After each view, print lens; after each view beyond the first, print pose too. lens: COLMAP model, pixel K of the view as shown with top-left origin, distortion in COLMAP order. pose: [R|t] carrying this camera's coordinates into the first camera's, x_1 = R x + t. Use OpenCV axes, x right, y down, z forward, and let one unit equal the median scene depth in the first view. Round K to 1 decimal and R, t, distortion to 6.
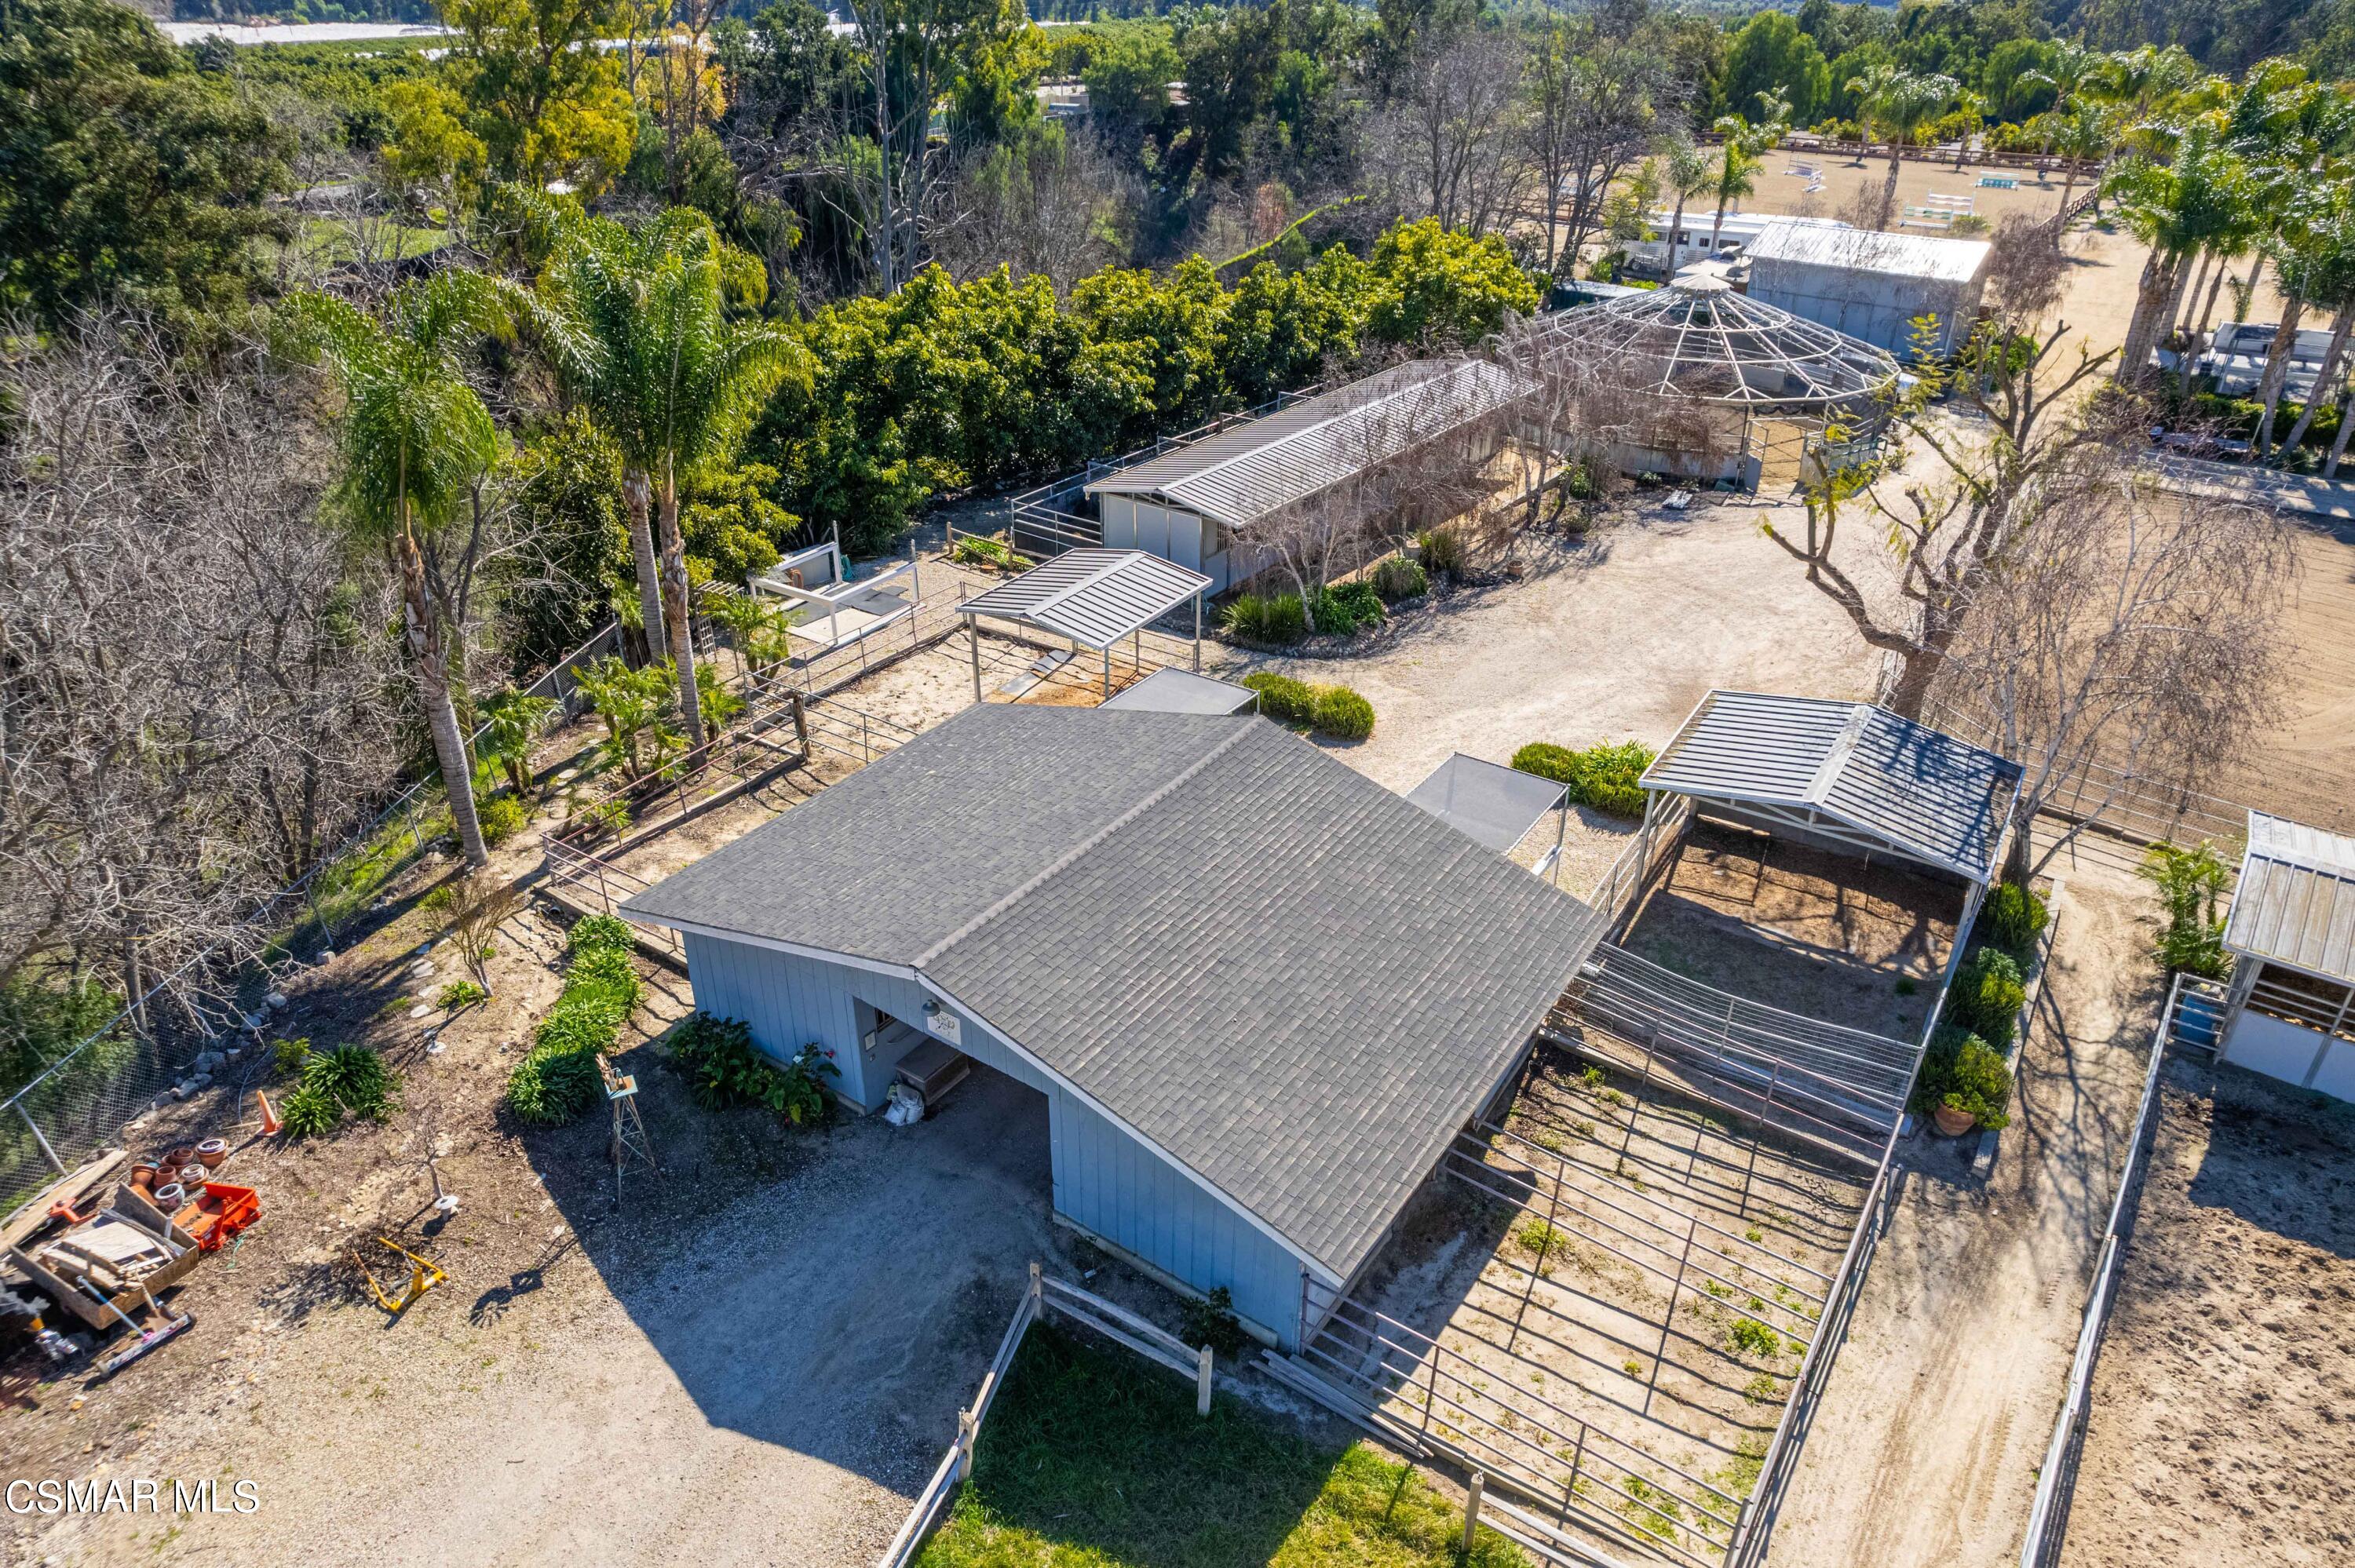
lens RADIAL K [[1511.8, 0, 1186.1], [0, 1511.8, 775.4], [0, 0, 1]] dist [-0.077668, 0.074099]
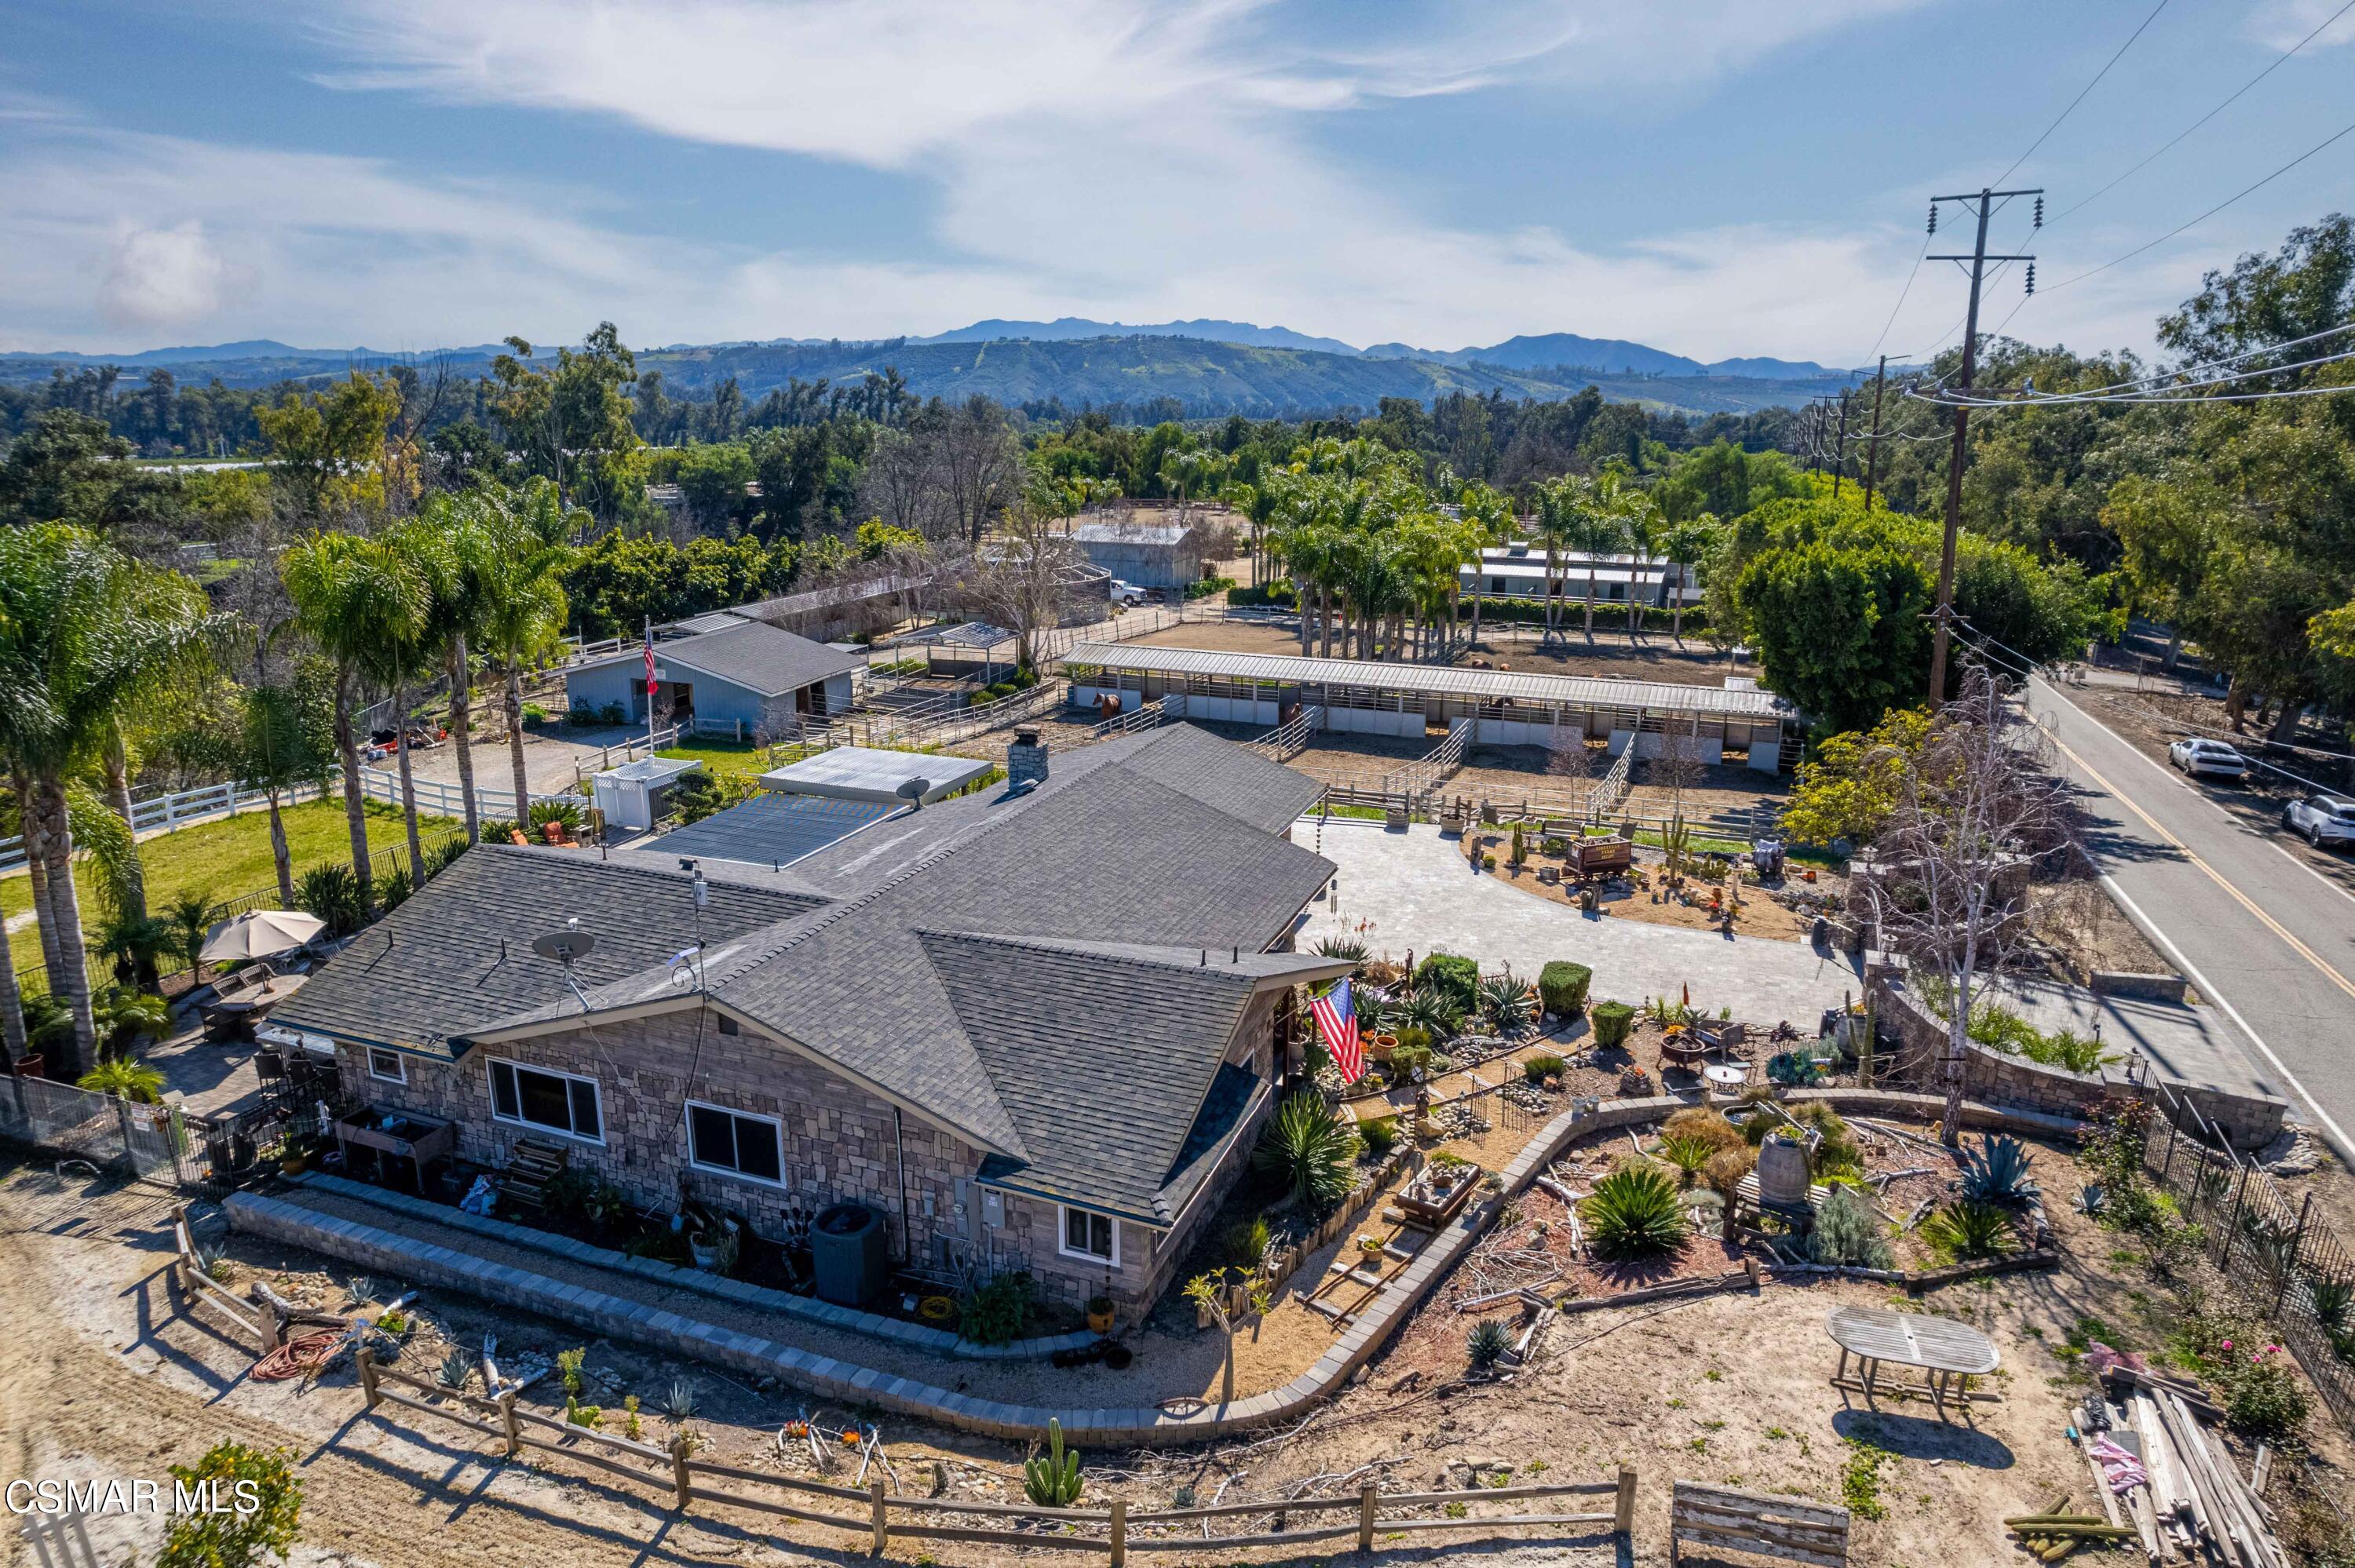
lens RADIAL K [[1511.8, 0, 1186.1], [0, 1511.8, 775.4], [0, 0, 1]] dist [-0.077668, 0.074099]
pose [[0.965656, -0.064266, 0.251751, 0.047676], [0.125452, 0.963826, -0.235162, 0.521328], [-0.227531, 0.258668, 0.938787, -0.942740]]
